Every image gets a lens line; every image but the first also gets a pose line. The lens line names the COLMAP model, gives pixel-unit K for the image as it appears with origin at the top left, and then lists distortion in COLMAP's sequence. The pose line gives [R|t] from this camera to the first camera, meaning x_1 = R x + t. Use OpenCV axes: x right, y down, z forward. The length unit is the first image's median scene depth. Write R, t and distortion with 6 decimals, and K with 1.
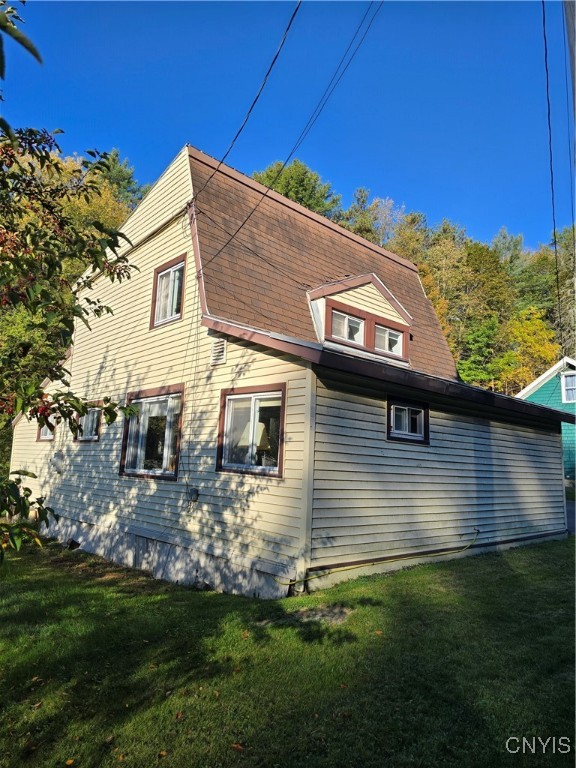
lens RADIAL K [[512.5, 0, 288.0], [0, 512.5, 384.0], [0, 0, 1]] dist [-0.000524, 0.000028]
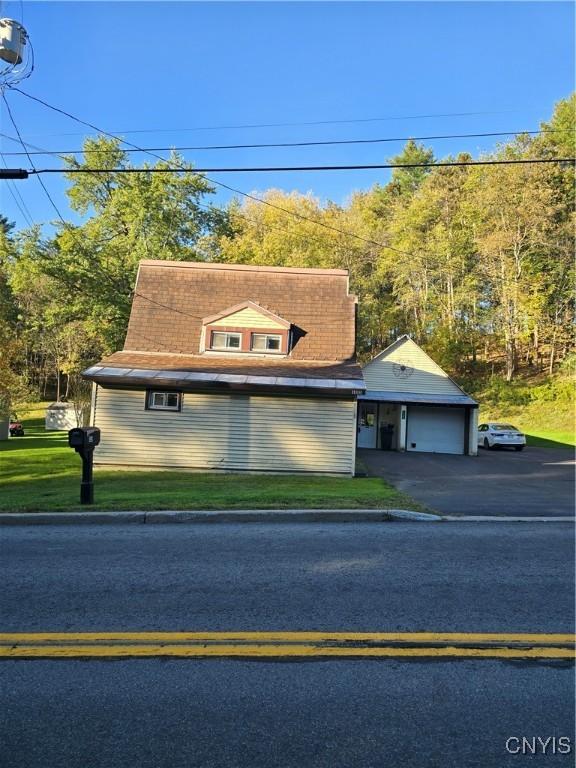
lens RADIAL K [[512.5, 0, 288.0], [0, 512.5, 384.0], [0, 0, 1]] dist [-0.000524, 0.000028]
pose [[0.723129, -0.041743, -0.689450, 1.837466], [0.090451, 0.995299, 0.034609, -0.013137], [0.684765, -0.087388, 0.723506, -0.075882]]
